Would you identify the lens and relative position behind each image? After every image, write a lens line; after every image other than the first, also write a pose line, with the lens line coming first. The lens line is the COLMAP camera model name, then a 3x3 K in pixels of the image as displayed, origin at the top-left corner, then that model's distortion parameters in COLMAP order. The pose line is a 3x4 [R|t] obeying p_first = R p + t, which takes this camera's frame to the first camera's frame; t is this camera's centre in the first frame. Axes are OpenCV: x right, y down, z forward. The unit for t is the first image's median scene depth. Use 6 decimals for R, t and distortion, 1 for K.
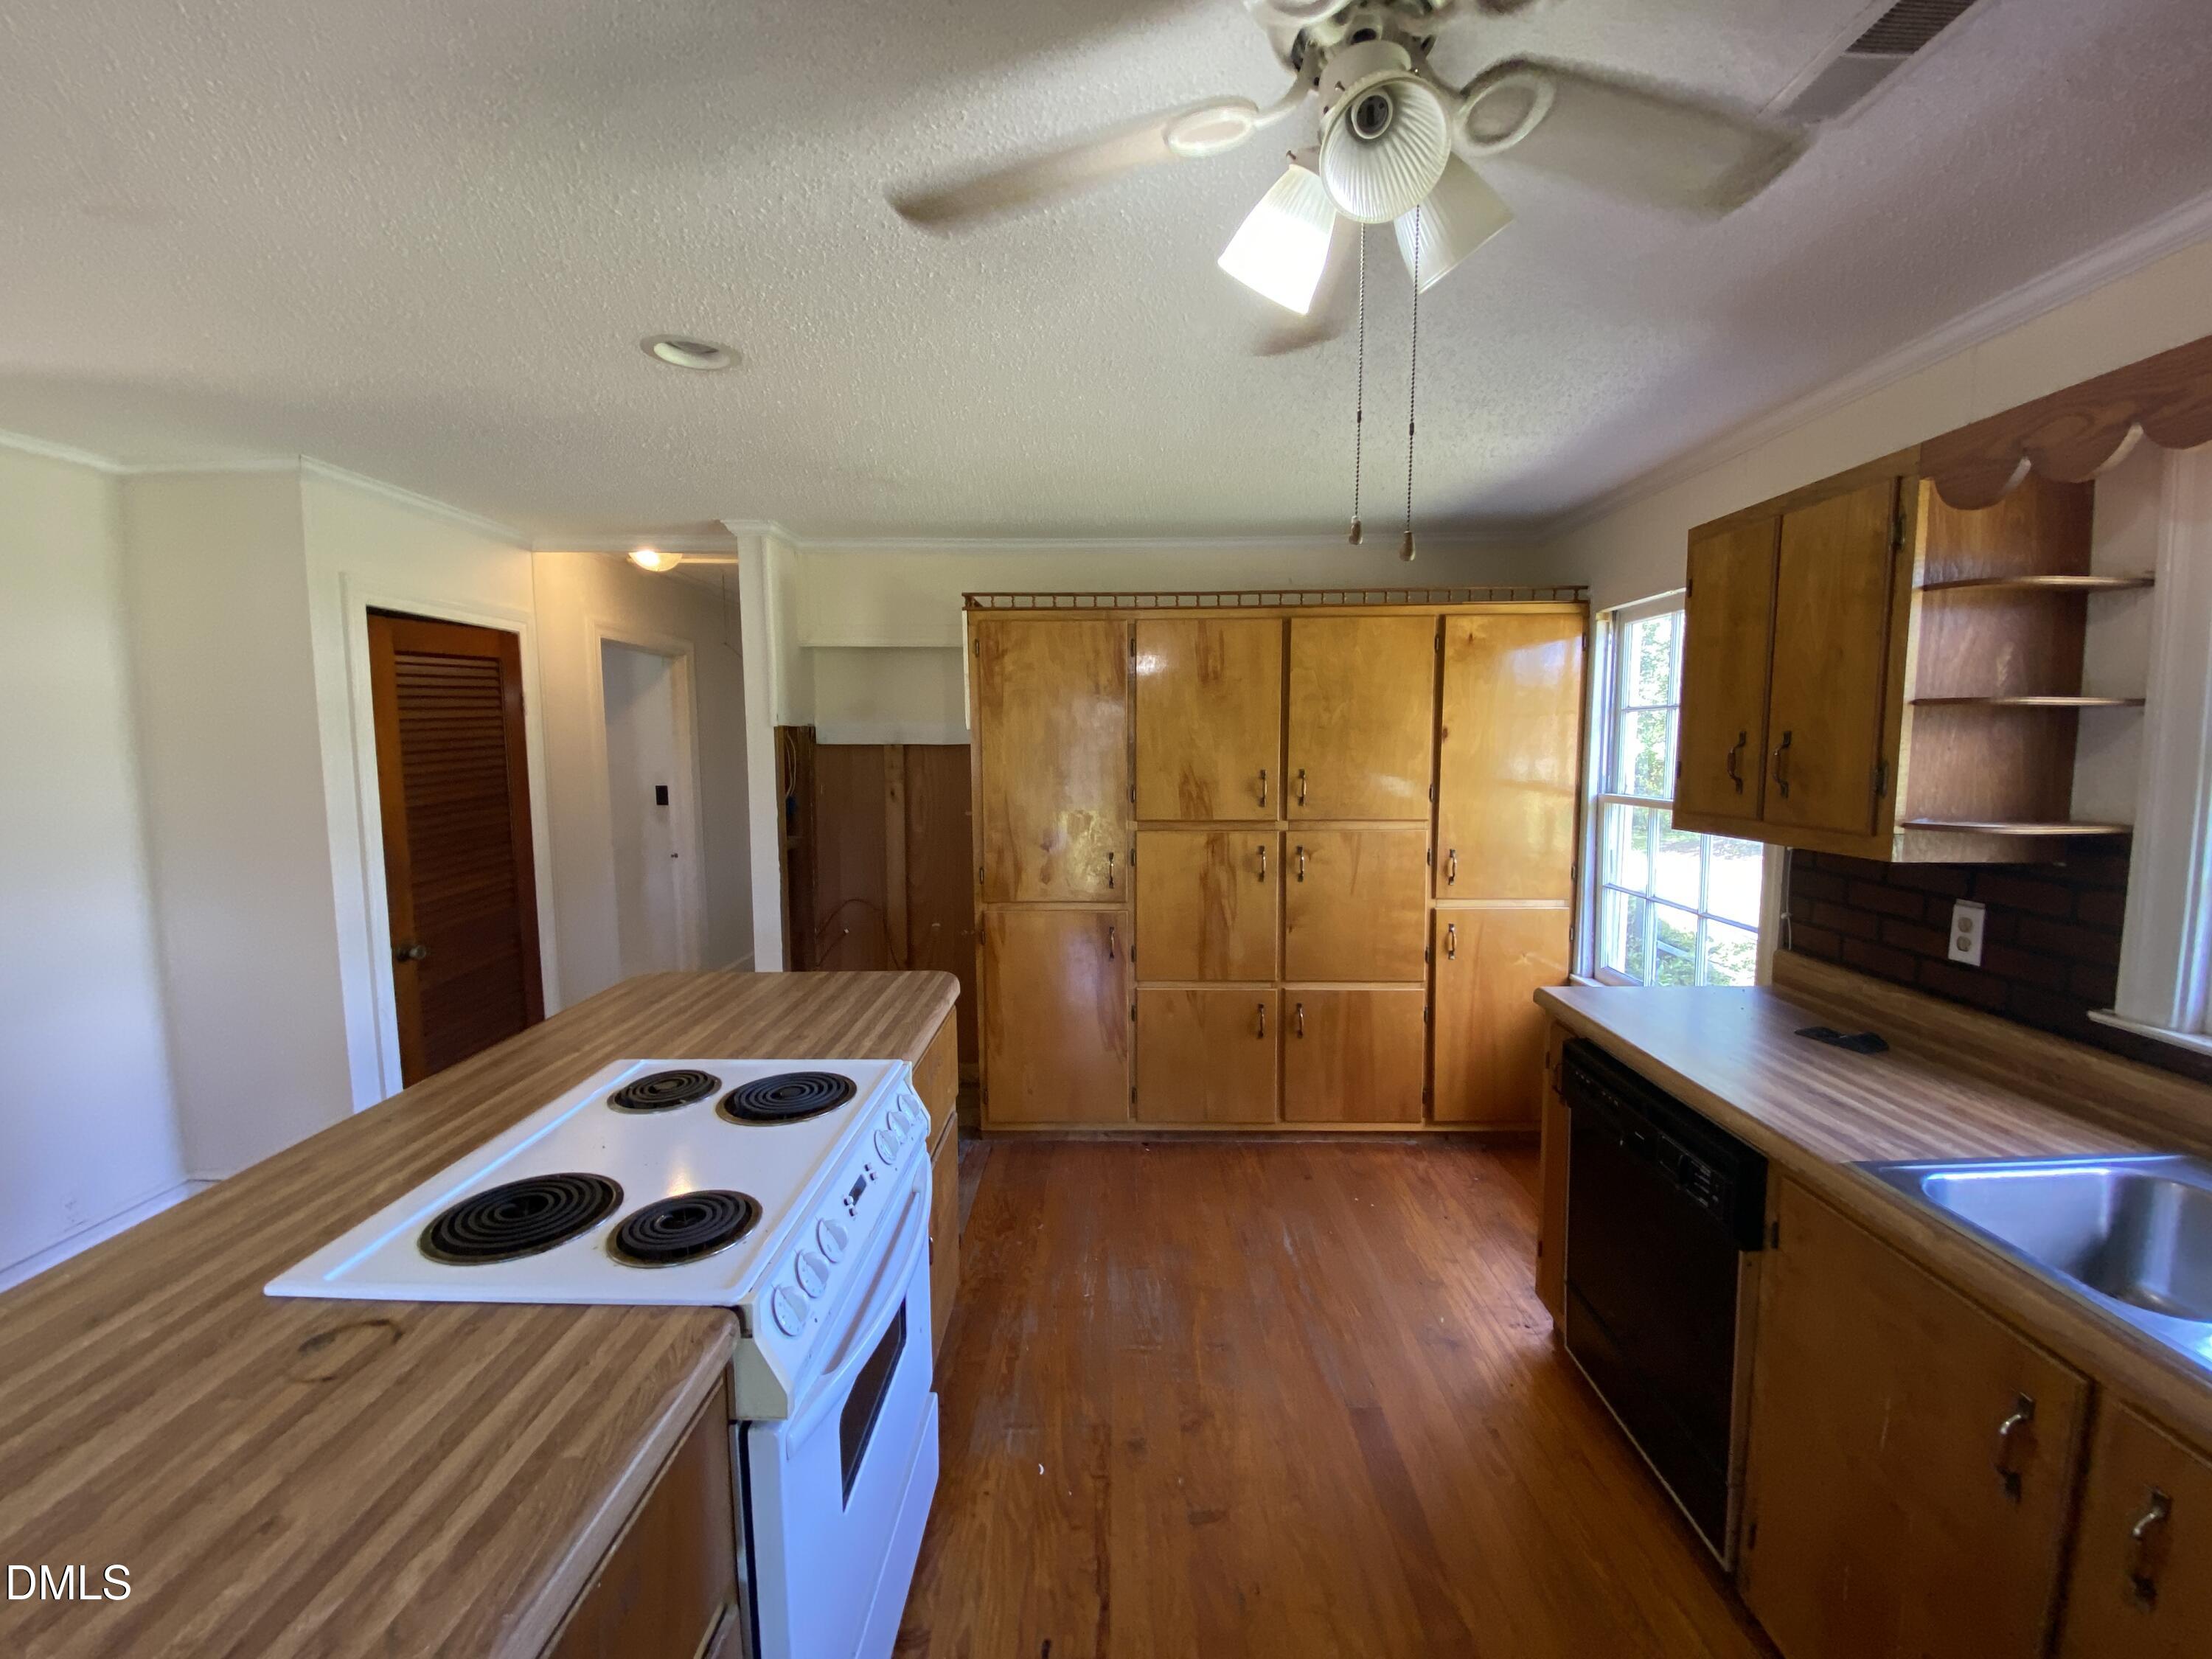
lens RADIAL K [[867.7, 0, 1098.1], [0, 867.7, 824.6], [0, 0, 1]] dist [-0.013858, -0.007175]
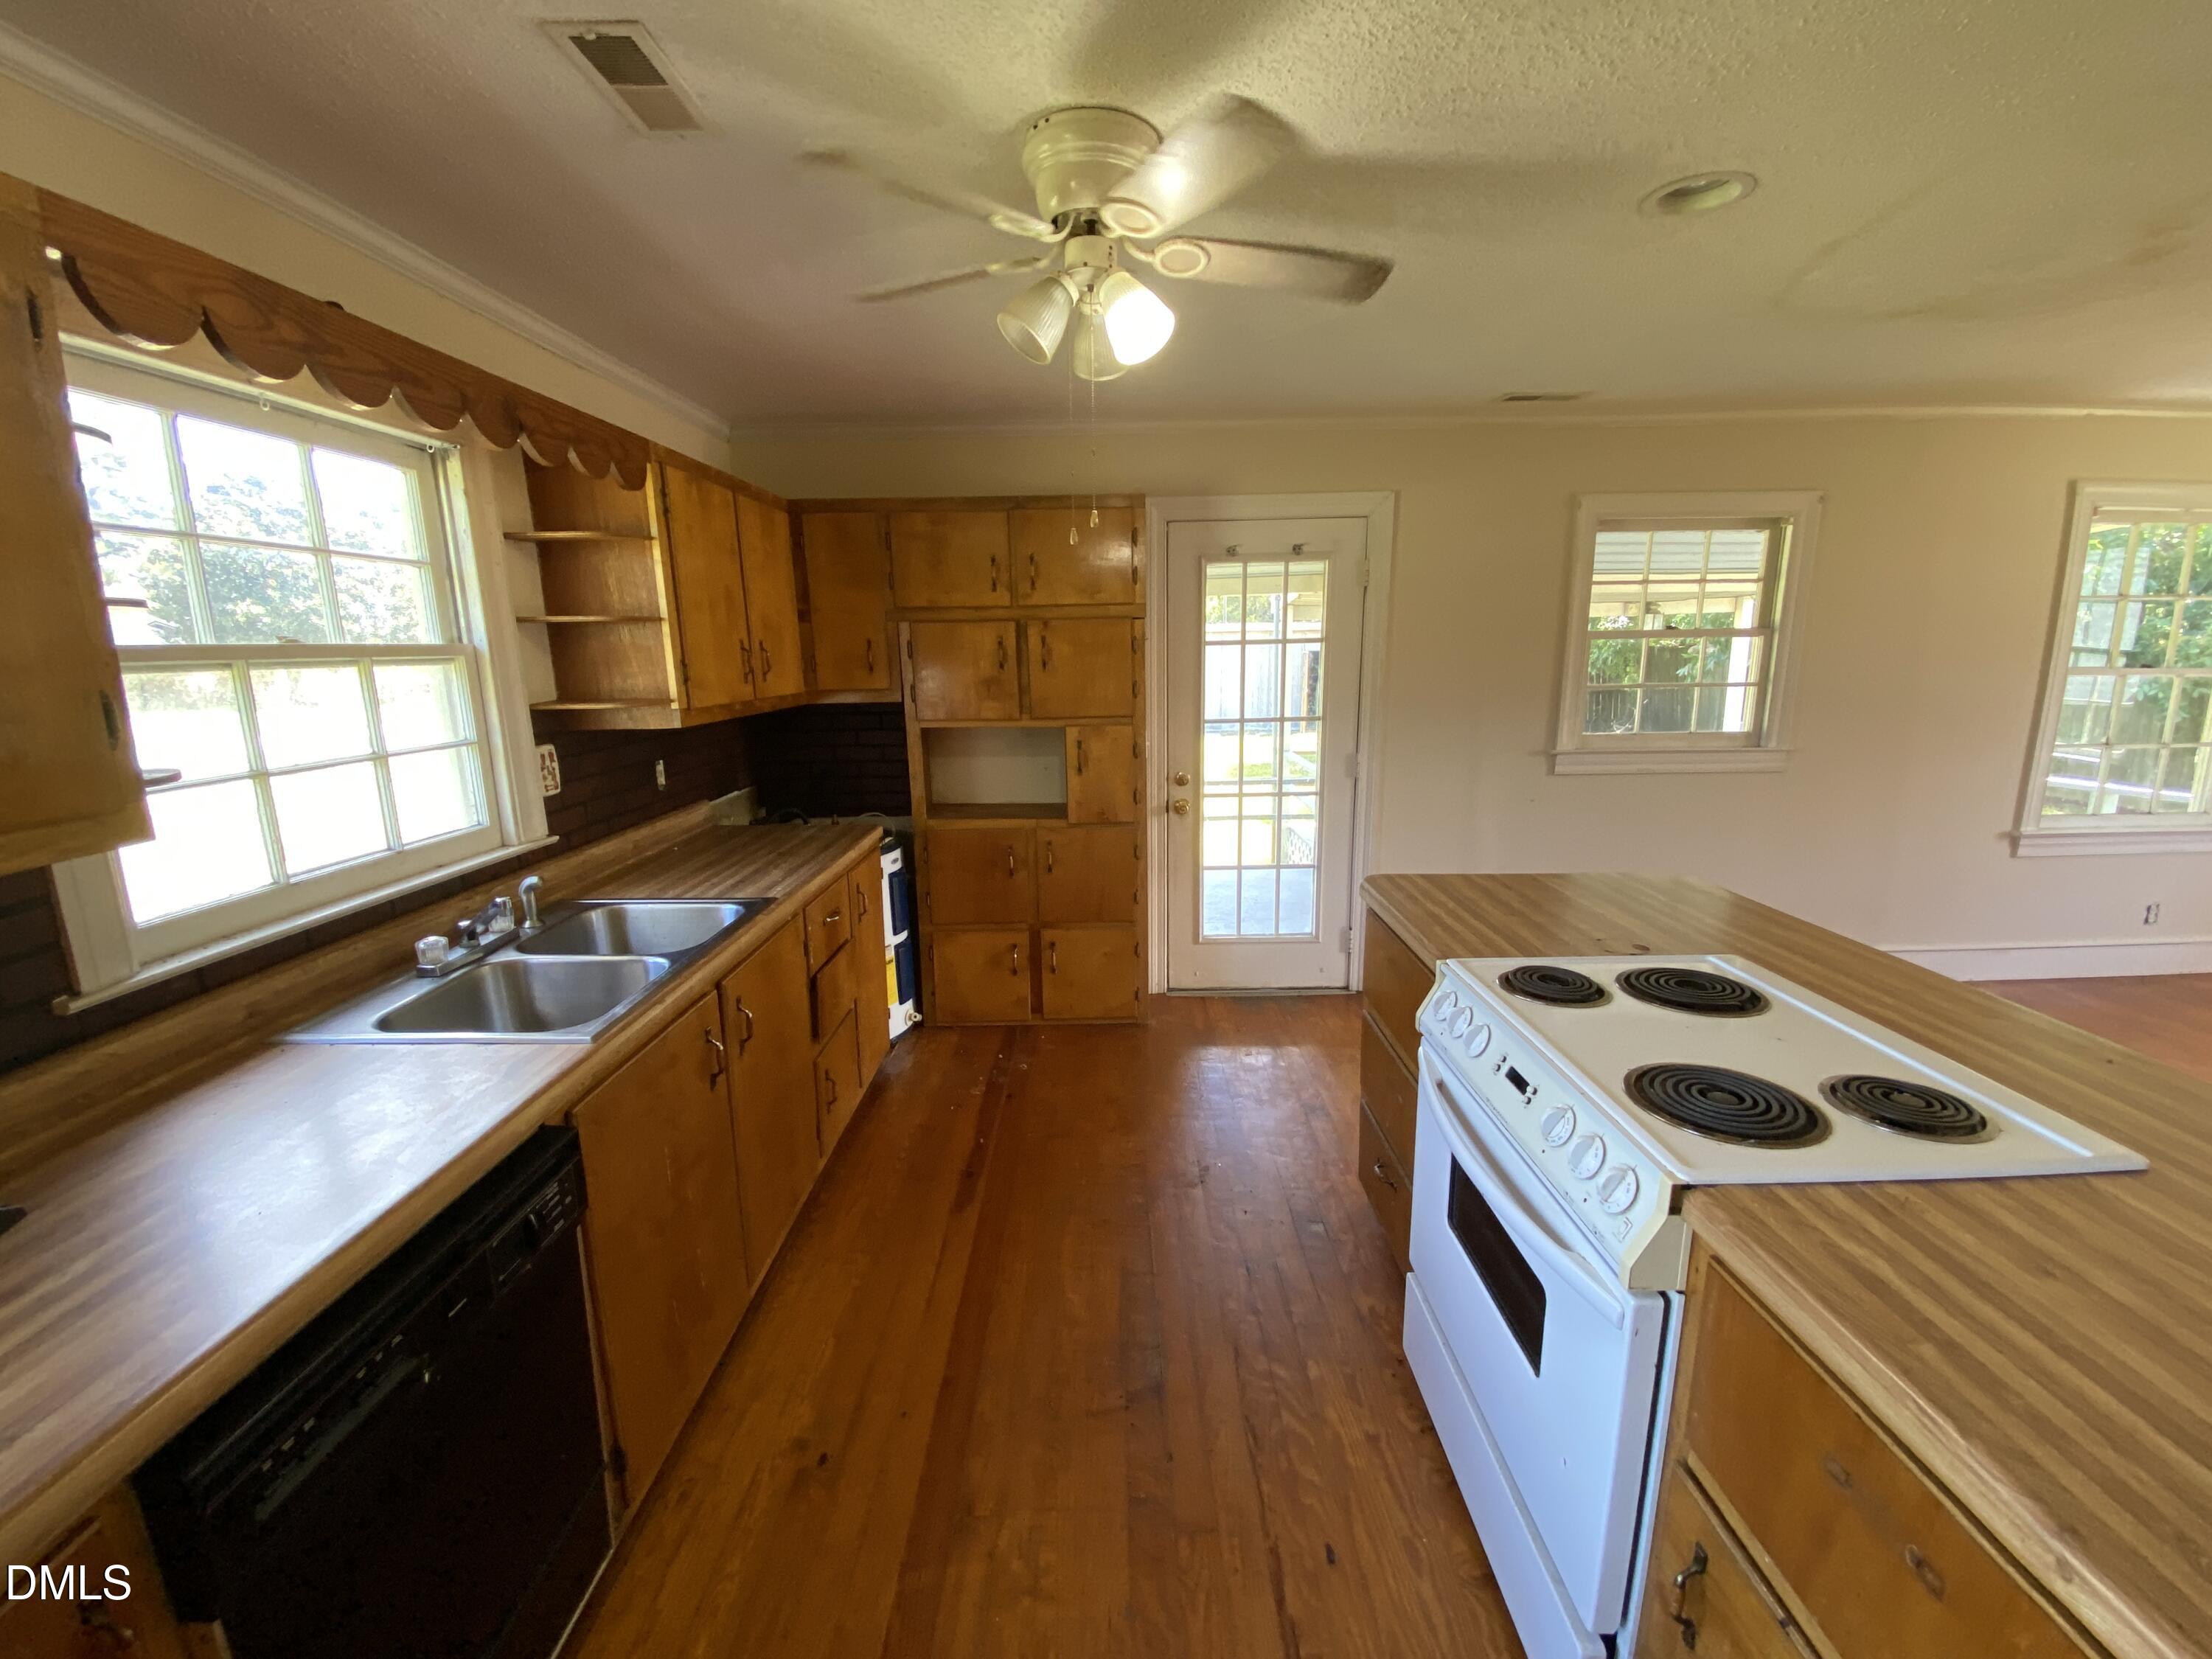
lens RADIAL K [[867.7, 0, 1120.3], [0, 867.7, 825.4], [0, 0, 1]] dist [-0.013858, -0.007175]
pose [[-0.999157, 0.030384, -0.027618, 0.157272], [0.021171, 0.957539, 0.287526, -0.124886], [0.035181, 0.286699, -0.957375, 1.446671]]
